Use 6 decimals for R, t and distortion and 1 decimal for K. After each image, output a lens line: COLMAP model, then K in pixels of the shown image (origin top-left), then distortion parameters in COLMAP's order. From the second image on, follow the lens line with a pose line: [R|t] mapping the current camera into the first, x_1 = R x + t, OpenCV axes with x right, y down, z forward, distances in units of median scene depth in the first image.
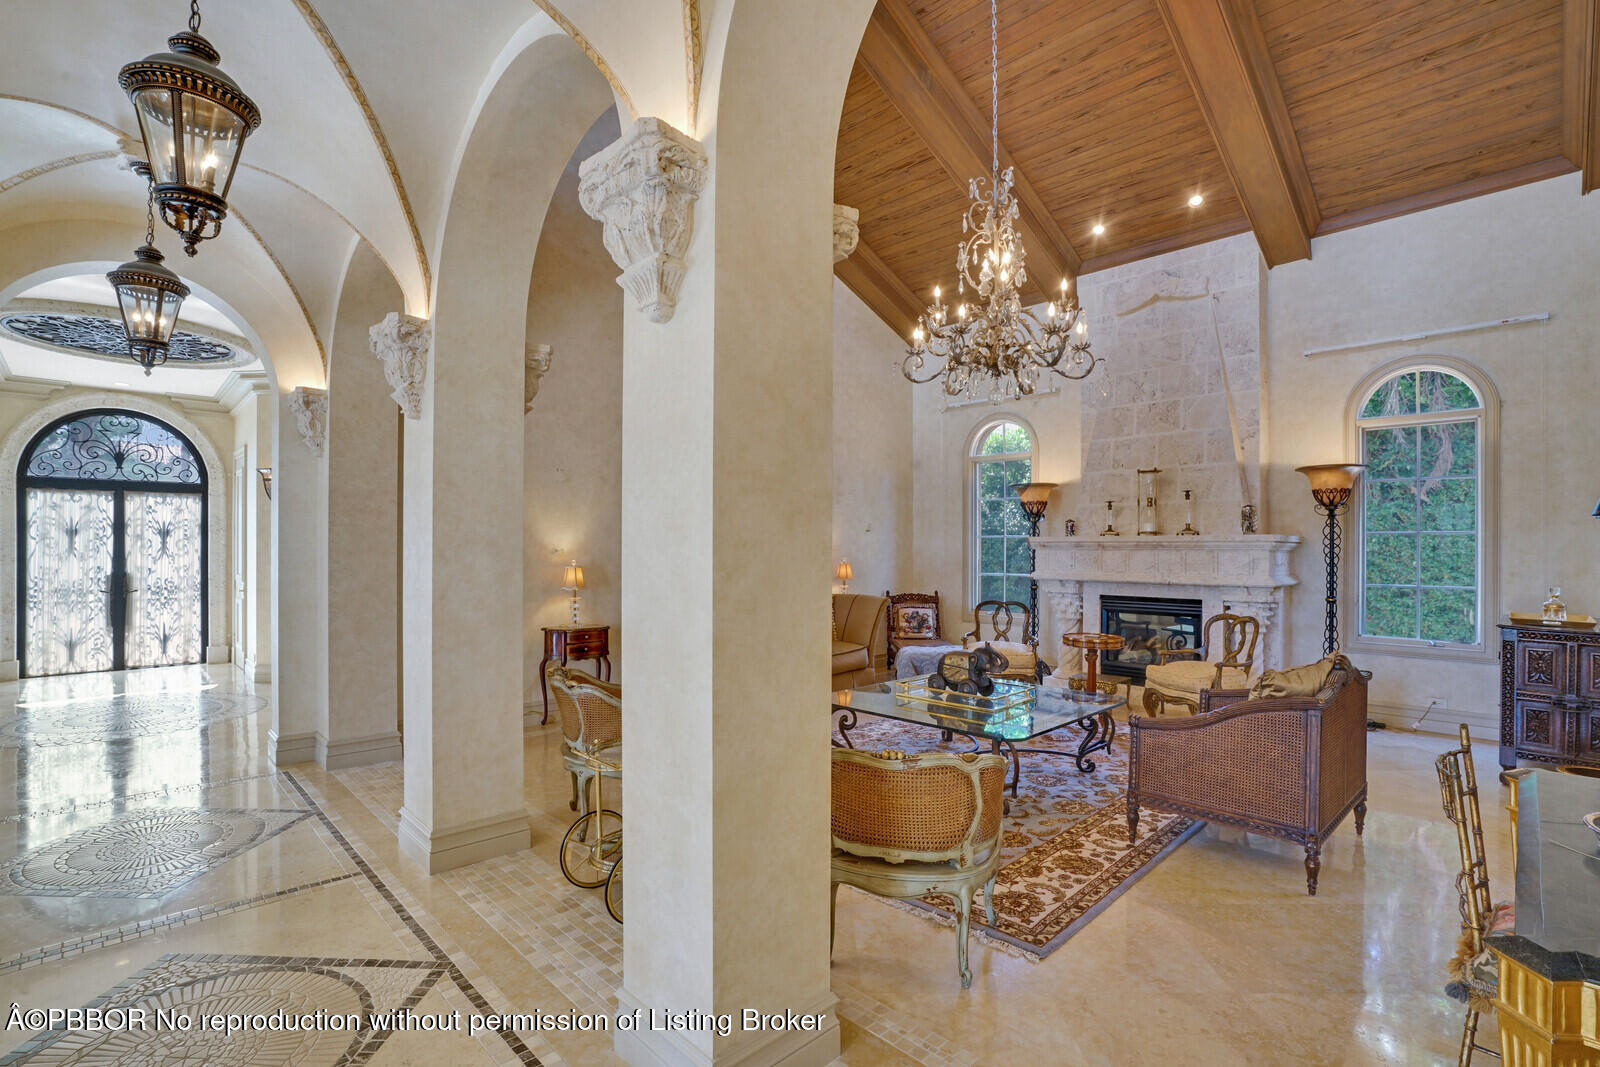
lens RADIAL K [[759.6, 0, 804.9], [0, 759.6, 549.0], [0, 0, 1]] dist [-0.042350, 0.013268]
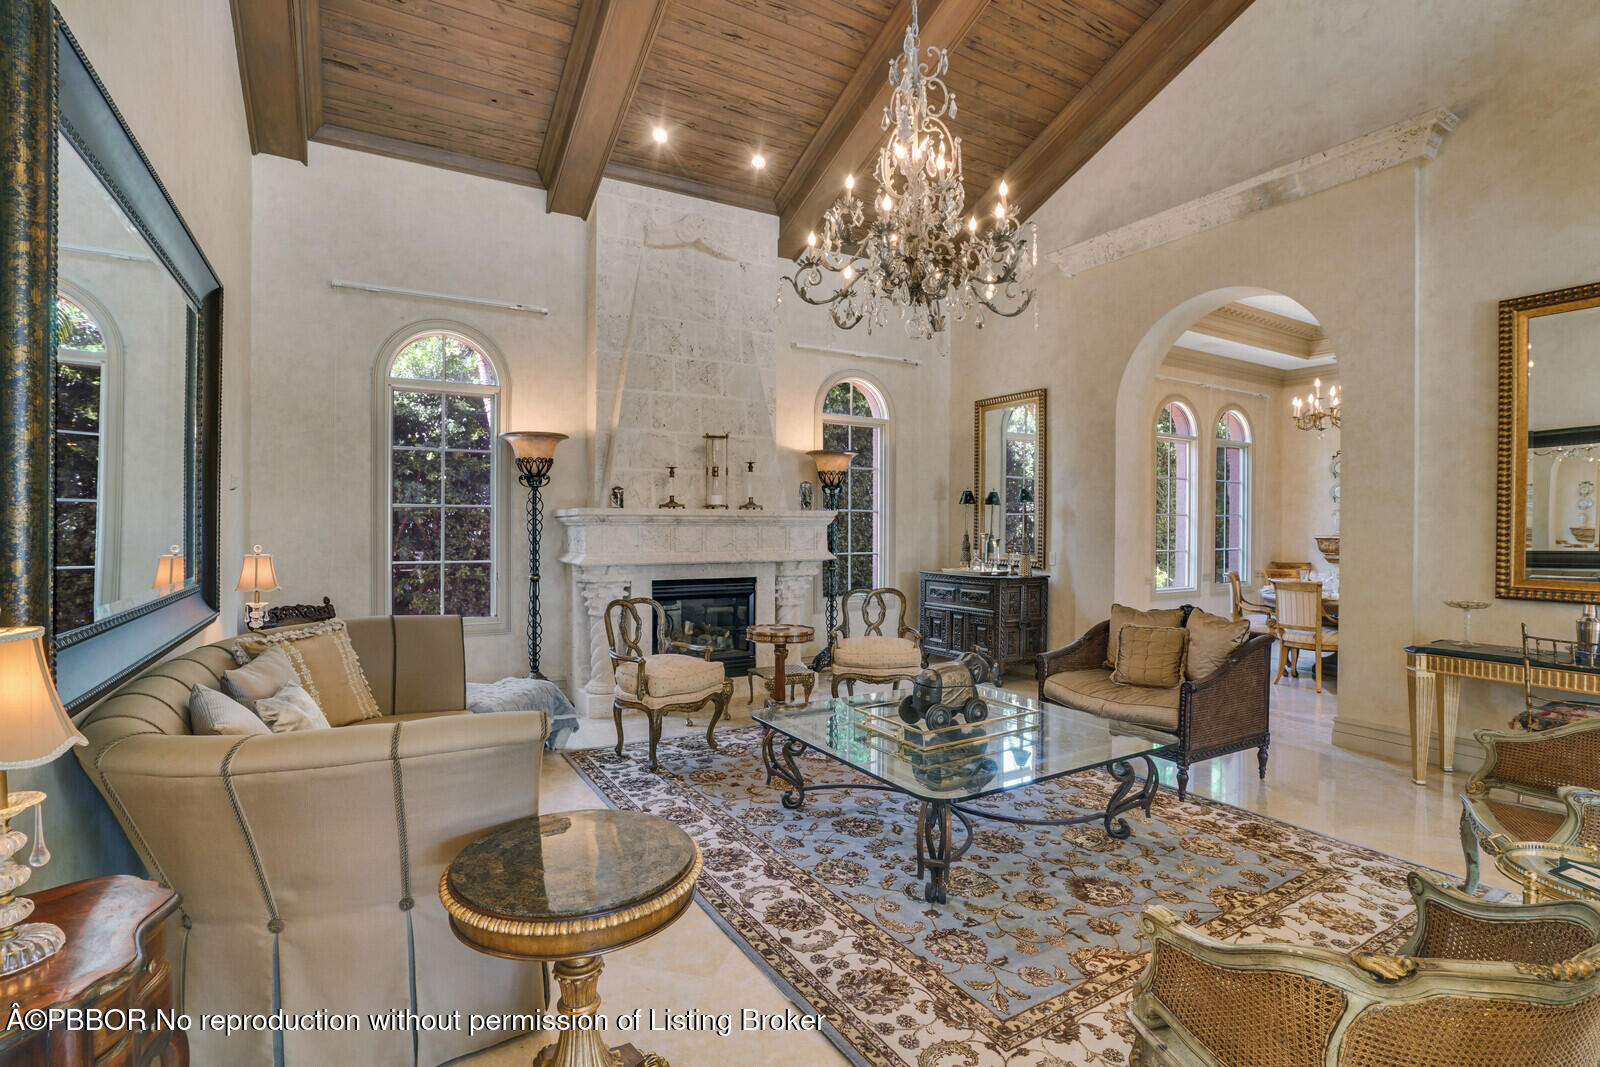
lens RADIAL K [[759.6, 0, 798.5], [0, 759.6, 525.2], [0, 0, 1]] dist [-0.042350, 0.013268]
pose [[0.240481, -0.000067, 0.970654, -0.381173], [0.002771, 0.999996, -0.000618, 0.001547], [-0.970650, 0.002838, 0.240480, 0.681559]]
